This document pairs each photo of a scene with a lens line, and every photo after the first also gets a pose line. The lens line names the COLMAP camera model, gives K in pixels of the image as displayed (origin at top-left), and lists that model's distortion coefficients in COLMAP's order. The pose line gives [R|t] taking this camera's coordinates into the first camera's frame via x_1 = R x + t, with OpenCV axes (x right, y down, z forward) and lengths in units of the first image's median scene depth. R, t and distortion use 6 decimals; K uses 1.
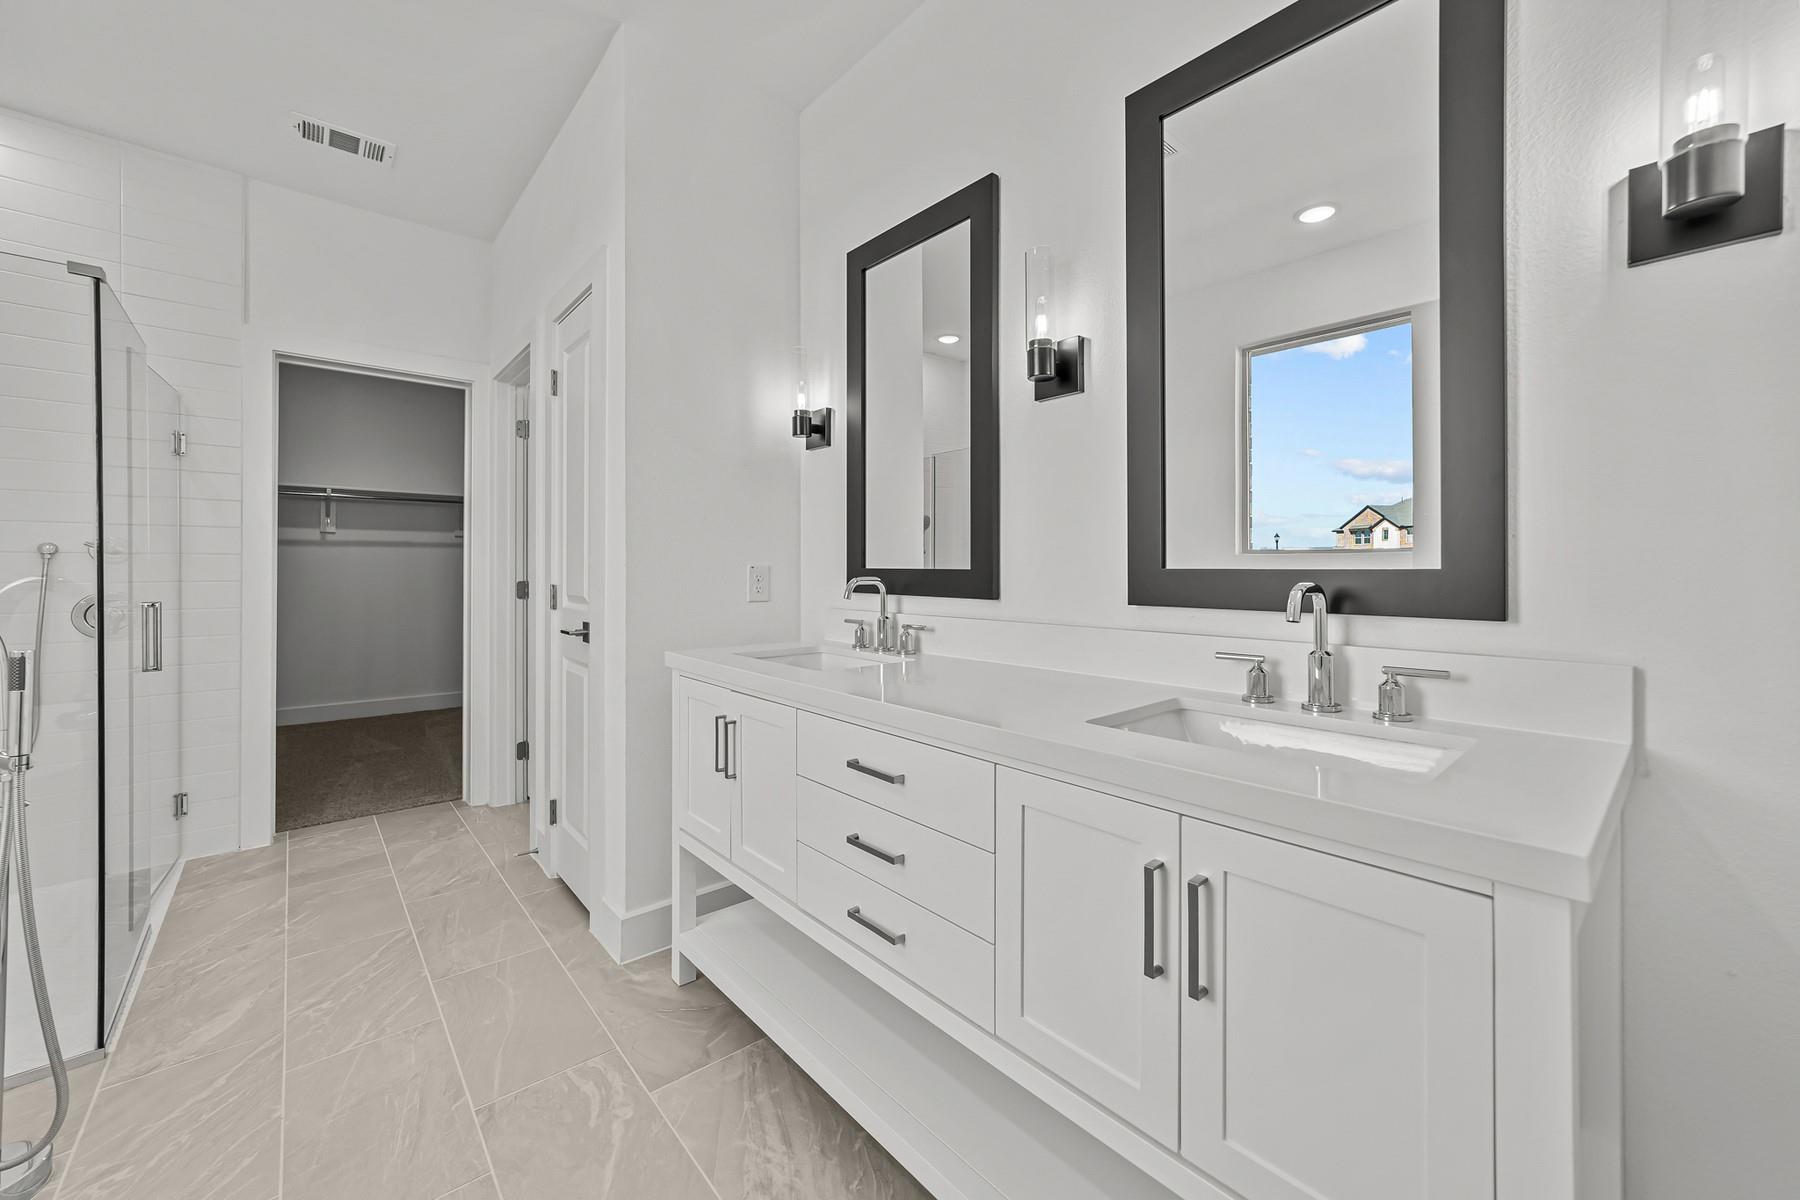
lens RADIAL K [[703.5, 0, 902.0], [0, 703.5, 566.2], [0, 0, 1]] dist [0.000276, 0.000242]
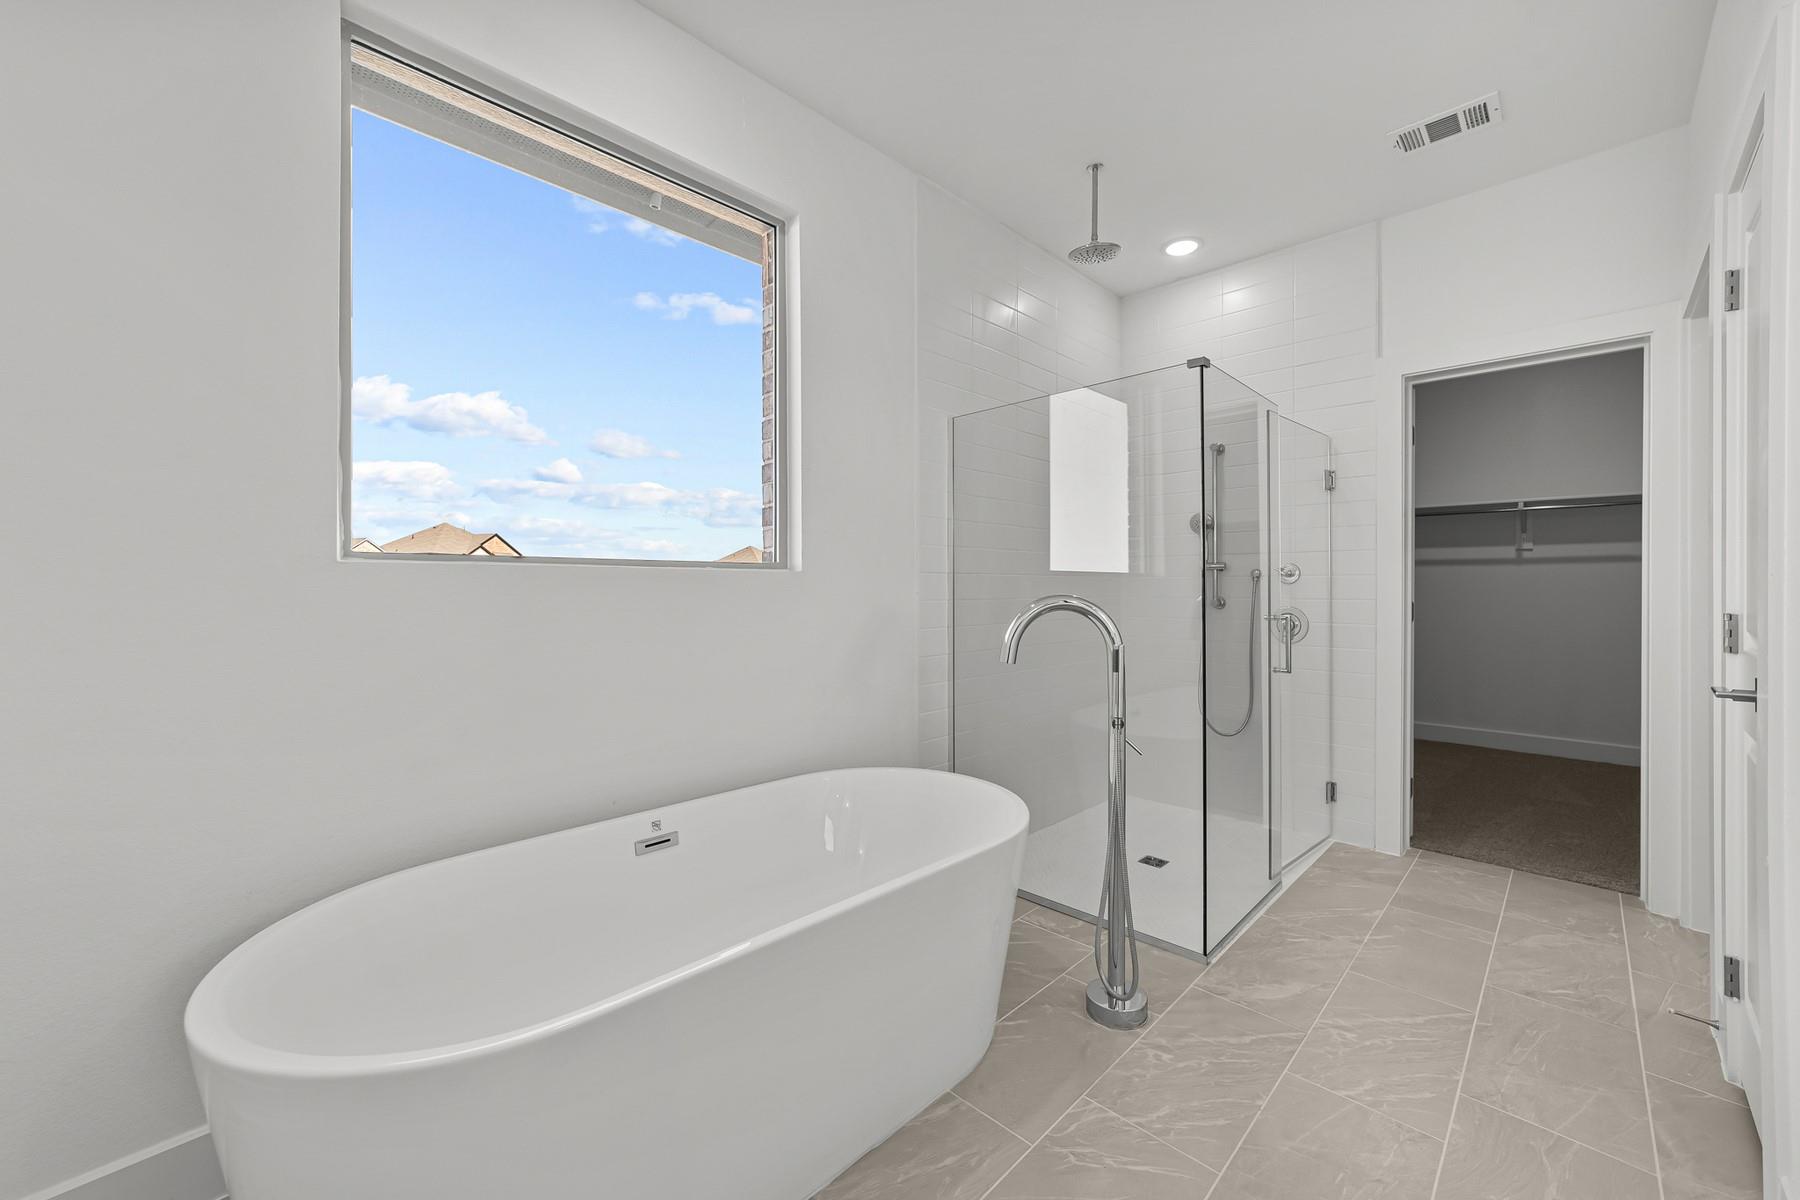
lens RADIAL K [[694.7, 0, 898.0], [0, 694.7, 588.8], [0, 0, 1]] dist [-0.011154, 0.005748]
pose [[0.079028, 0.001710, -0.996871, 0.056488], [0.002342, 0.999995, 0.001901, 0.000592], [0.996870, -0.002485, 0.079024, 0.200609]]
